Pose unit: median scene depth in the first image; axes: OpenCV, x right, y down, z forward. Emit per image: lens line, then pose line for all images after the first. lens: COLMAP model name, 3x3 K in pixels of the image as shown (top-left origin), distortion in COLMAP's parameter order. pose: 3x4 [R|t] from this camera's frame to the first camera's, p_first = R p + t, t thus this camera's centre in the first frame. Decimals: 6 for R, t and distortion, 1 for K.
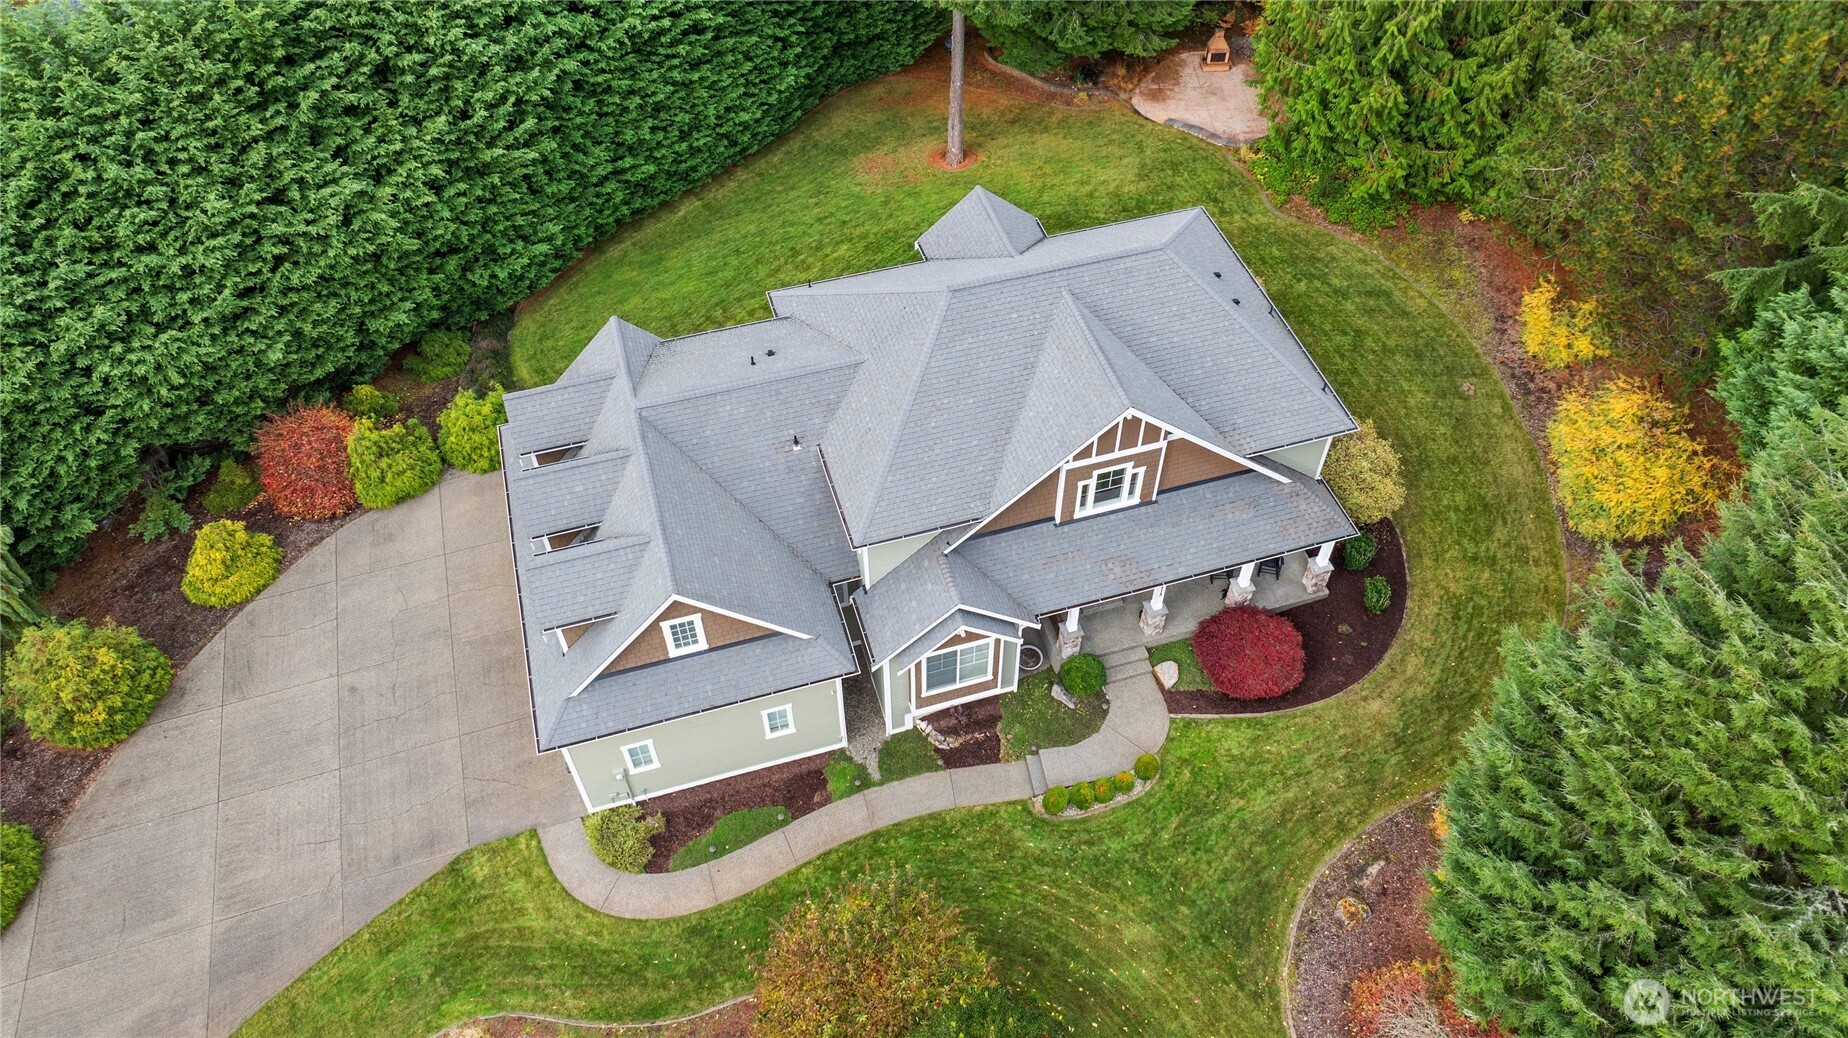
lens RADIAL K [[1298.1, 0, 924.4], [0, 1298.1, 516.1], [0, 0, 1]] dist [-0.023922, 0.012088]
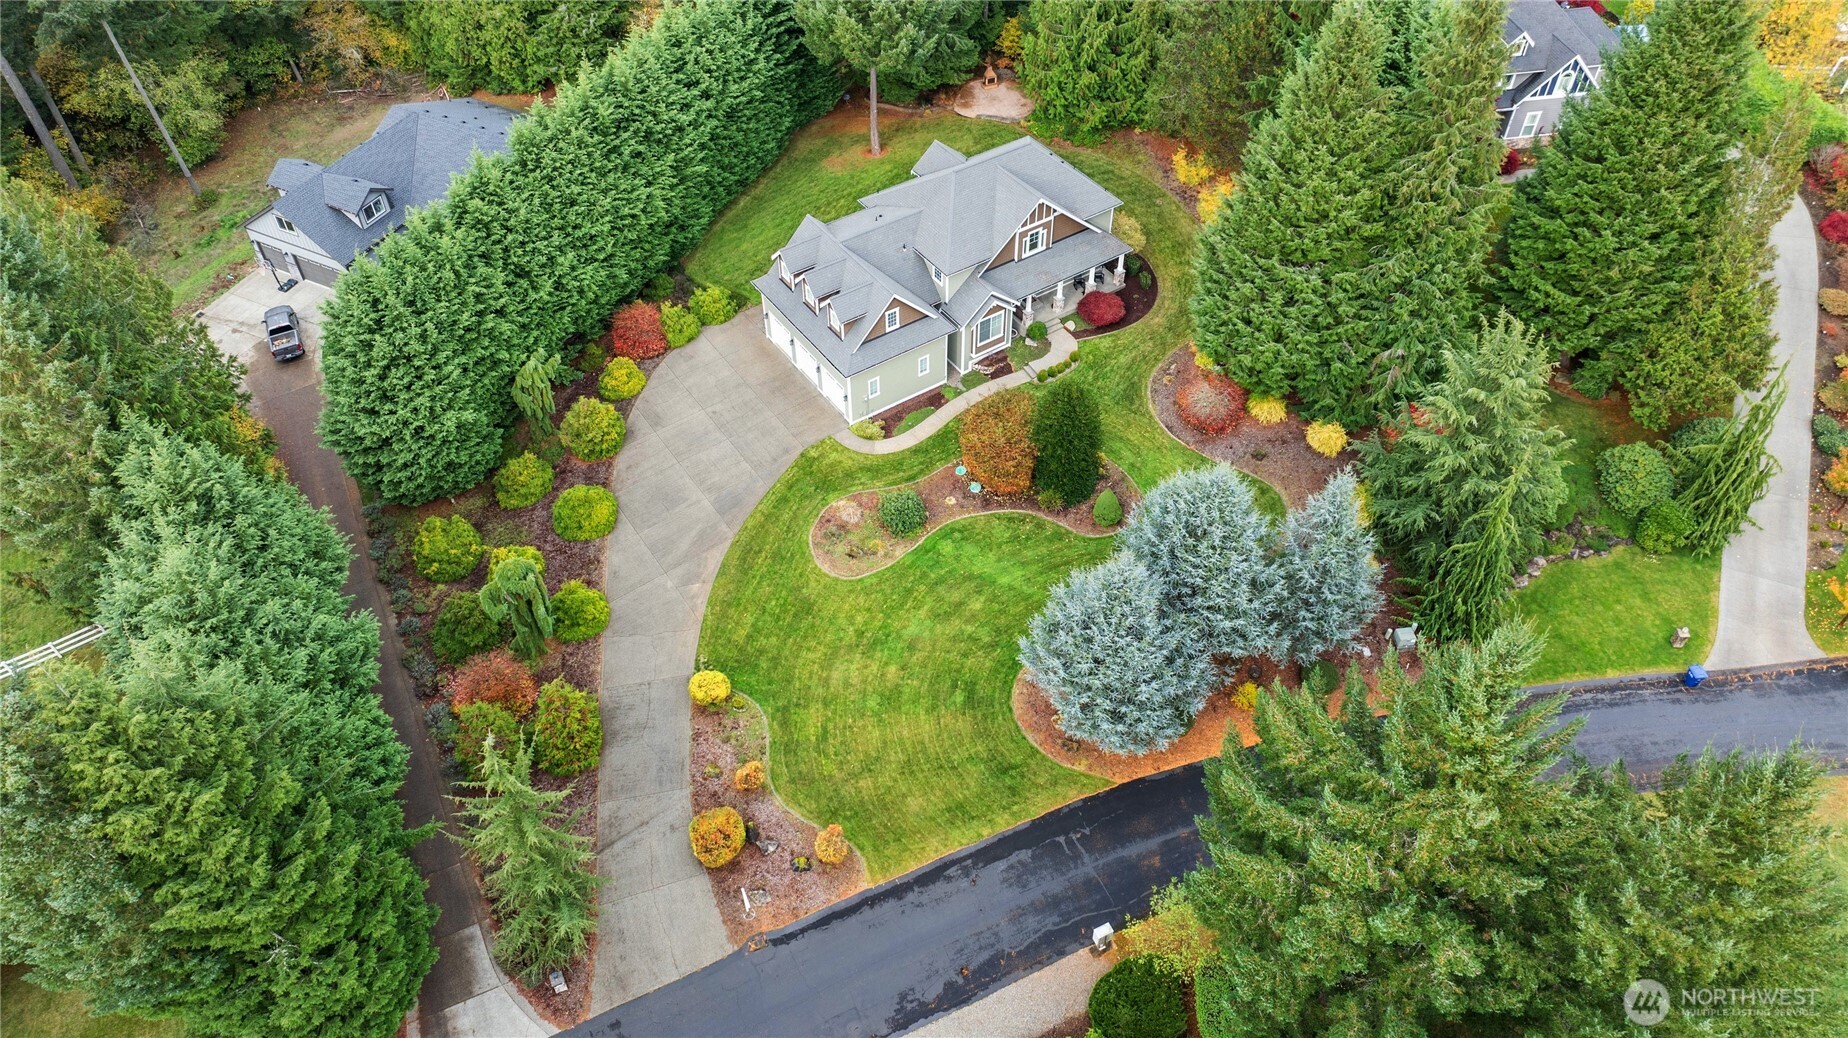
lens RADIAL K [[1298.1, 0, 930.0], [0, 1298.1, 519.4], [0, 0, 1]] dist [-0.023922, 0.012088]
pose [[0.952010, -0.221913, 0.210787, -0.607920], [0.235119, 0.971164, -0.039478, 0.484618], [-0.195948, 0.087144, 0.976734, -1.162902]]
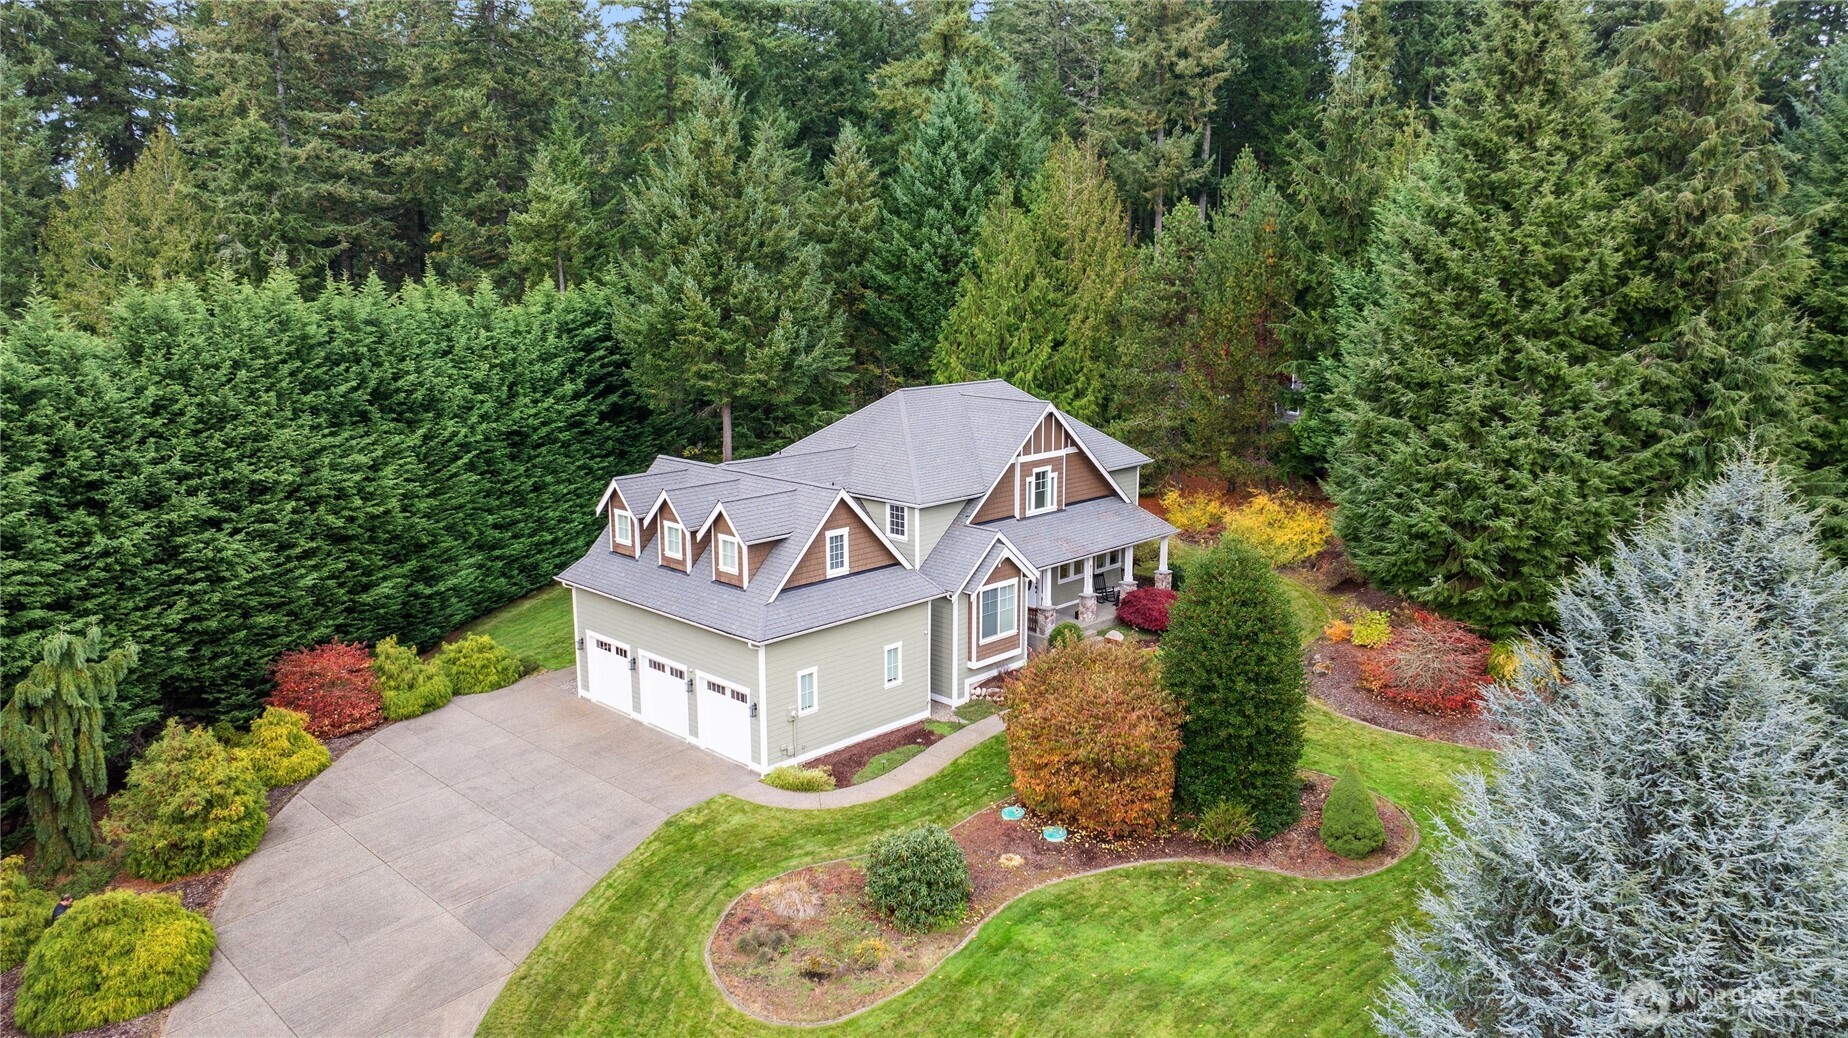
lens RADIAL K [[1298.1, 0, 927.2], [0, 1298.1, 506.8], [0, 0, 1]] dist [-0.023922, 0.012088]
pose [[0.873405, -0.092133, 0.478201, -0.611601], [0.377031, 0.749437, -0.544234, 0.675237], [-0.308240, 0.655633, 0.689299, 0.042763]]
